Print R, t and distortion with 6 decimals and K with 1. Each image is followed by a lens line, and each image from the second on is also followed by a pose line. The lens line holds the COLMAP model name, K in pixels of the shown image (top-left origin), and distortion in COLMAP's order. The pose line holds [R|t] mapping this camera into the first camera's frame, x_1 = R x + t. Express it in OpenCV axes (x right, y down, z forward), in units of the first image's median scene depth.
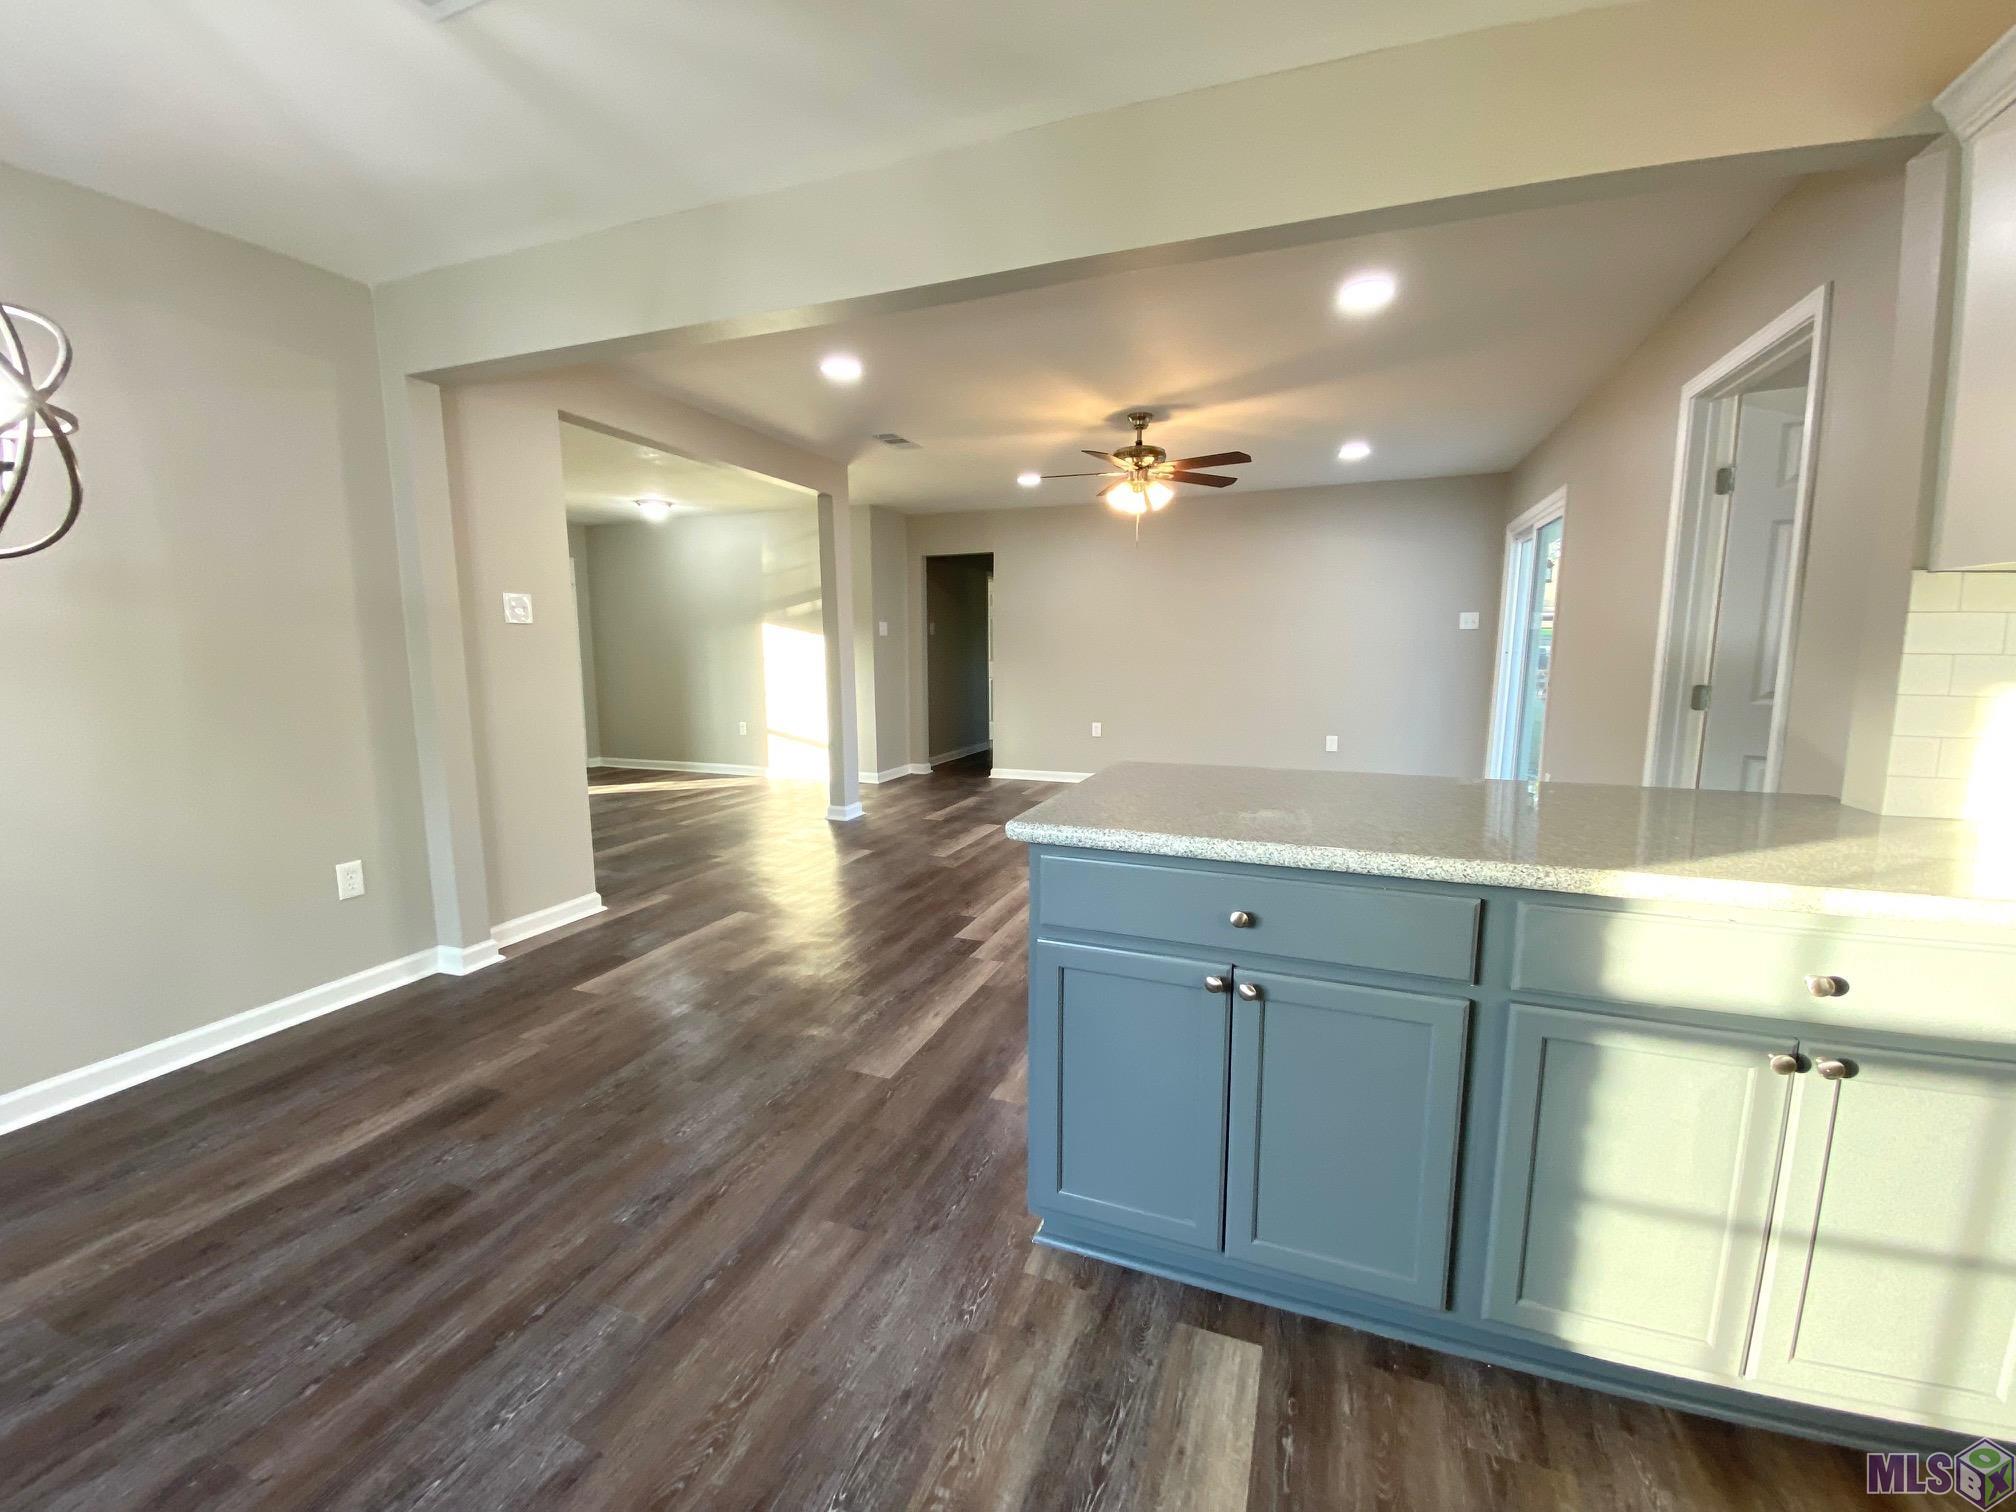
lens RADIAL K [[821.1, 0, 998.8], [0, 821.1, 757.0], [0, 0, 1]] dist [0.036202, -0.025287]
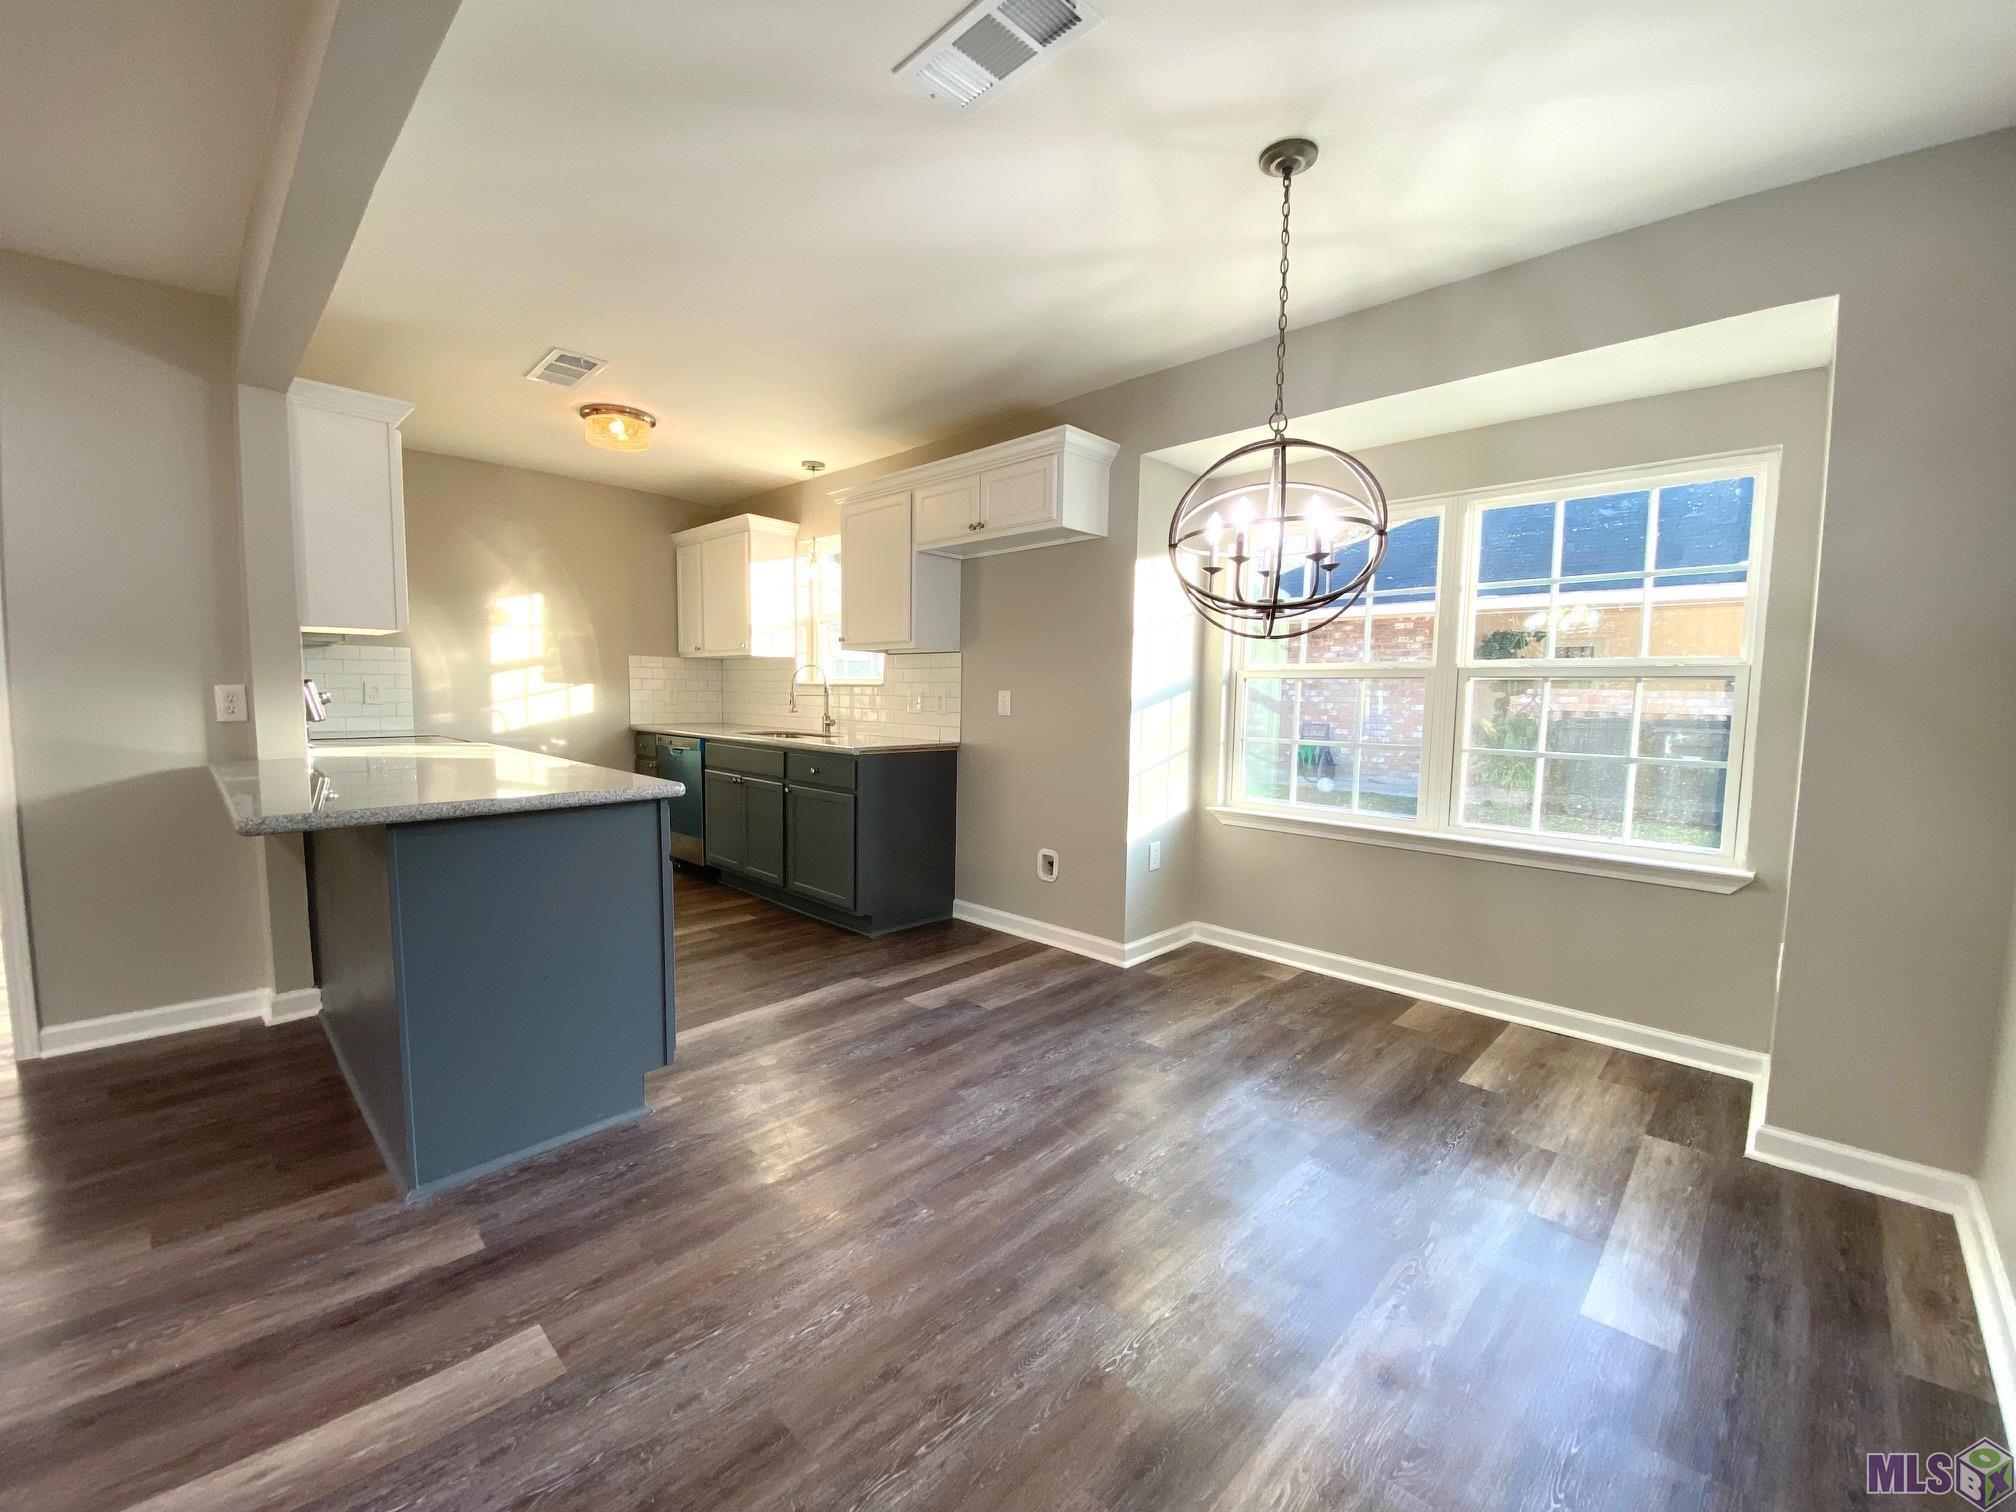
lens RADIAL K [[821.1, 0, 998.8], [0, 821.1, 757.0], [0, 0, 1]] dist [0.036202, -0.025287]
pose [[-0.920005, -0.038341, 0.390027, -0.803224], [0.046246, 0.977629, 0.205191, -0.179214], [-0.389169, 0.206814, -0.897650, 1.553890]]
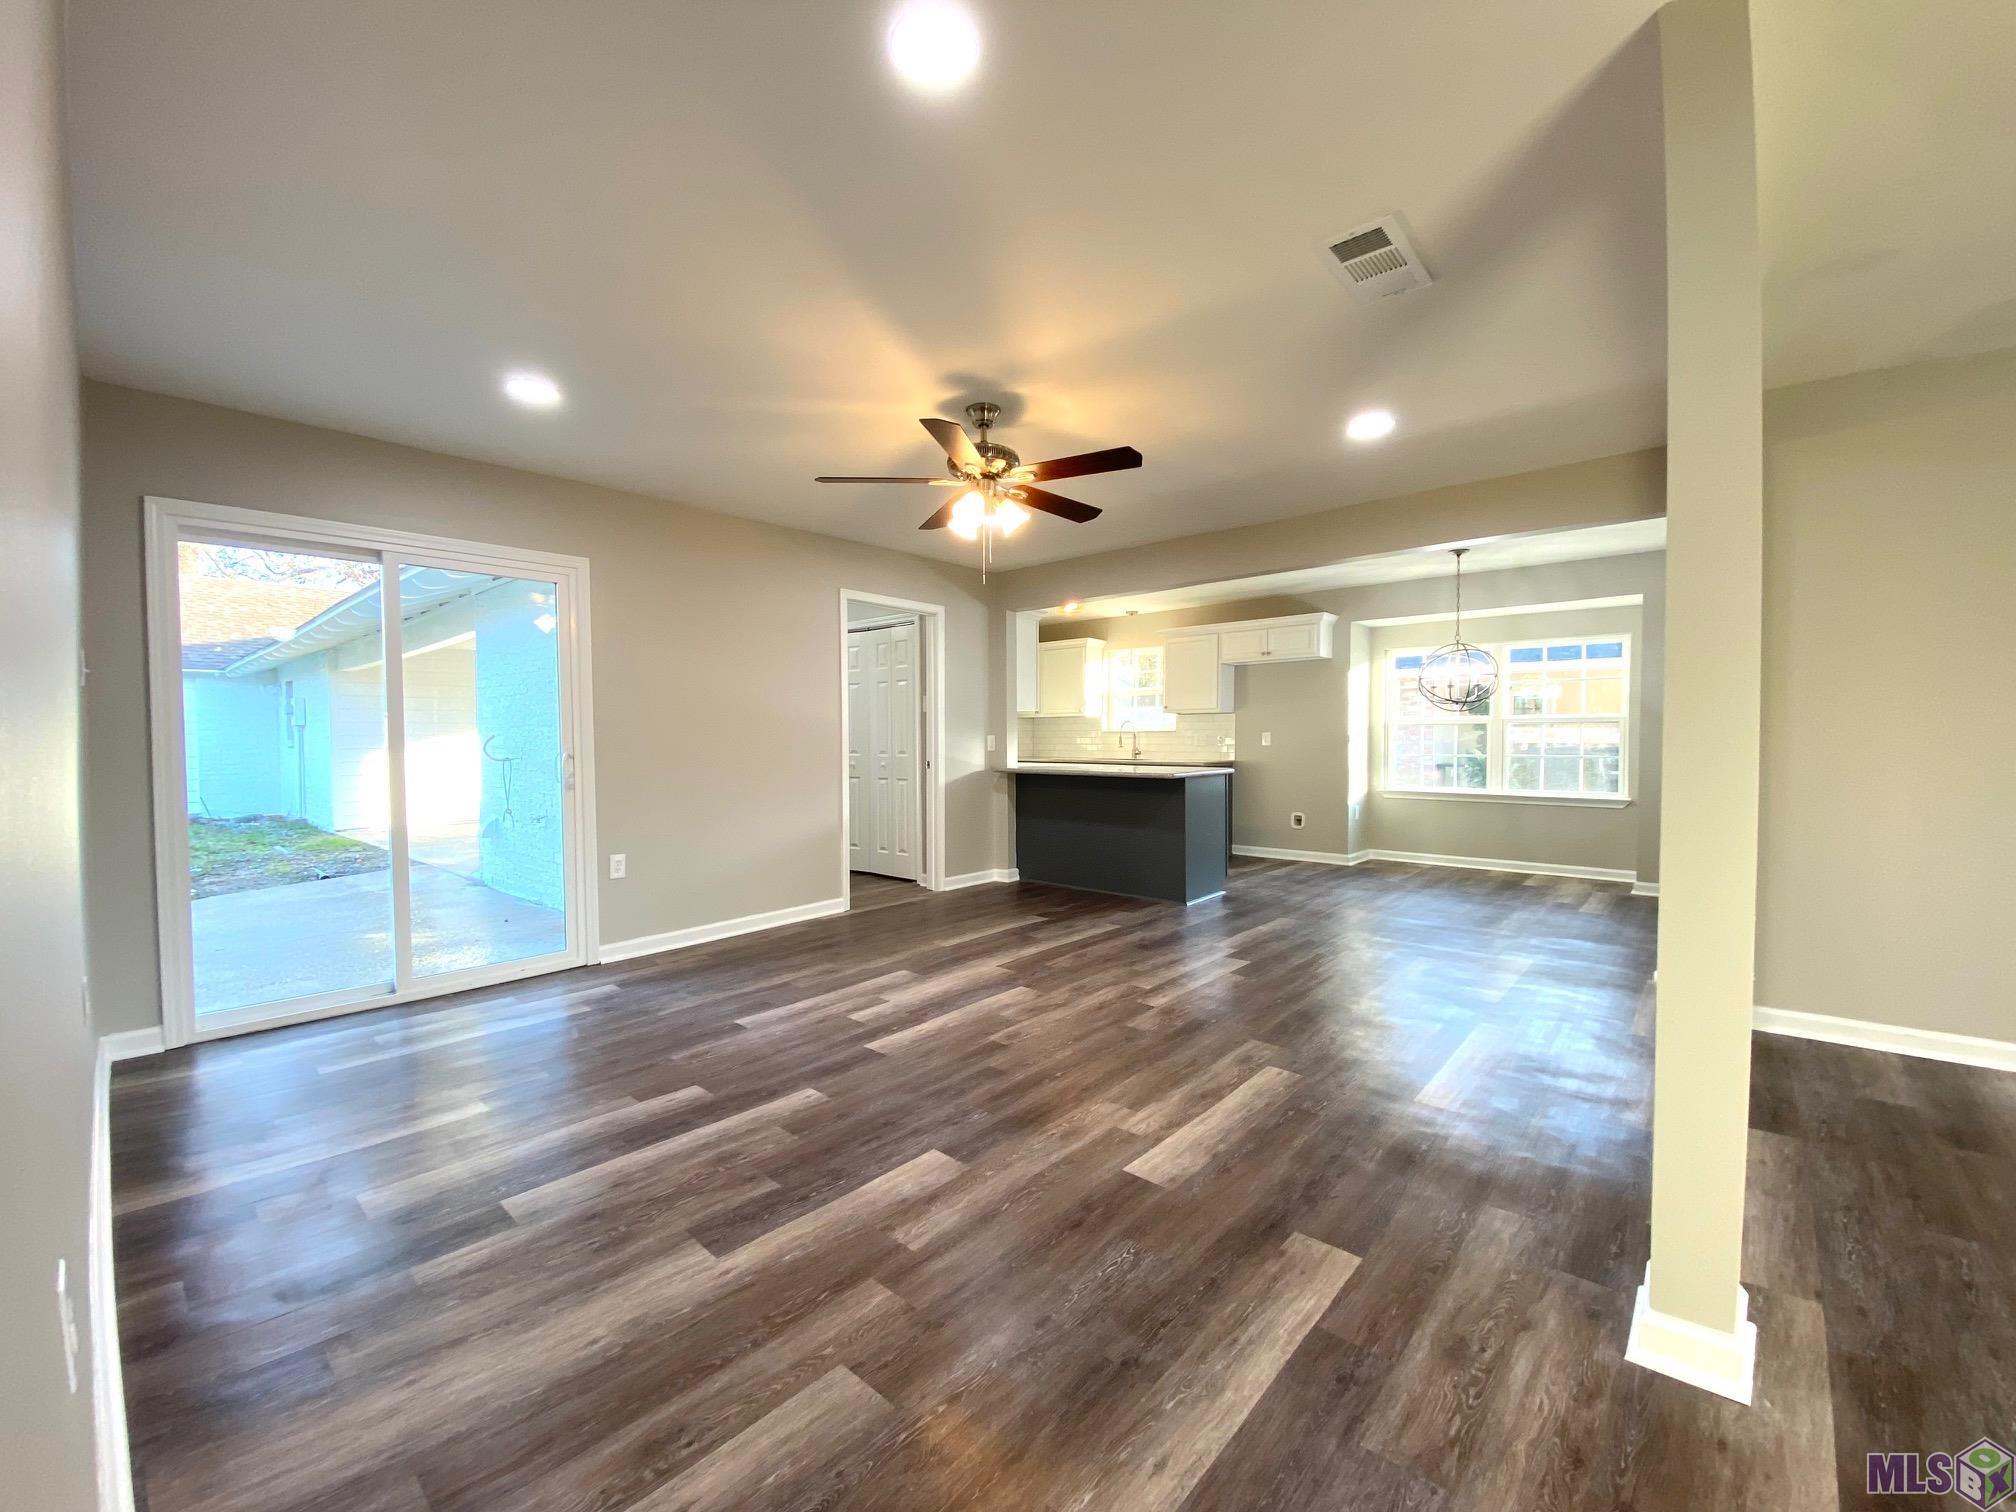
lens RADIAL K [[821.1, 0, 998.8], [0, 821.1, 757.0], [0, 0, 1]] dist [0.036202, -0.025287]
pose [[-0.939826, -0.002550, 0.341643, -0.201574], [0.053045, 0.986757, 0.153288, -0.467968], [-0.337510, 0.162187, -0.927245, 3.691768]]
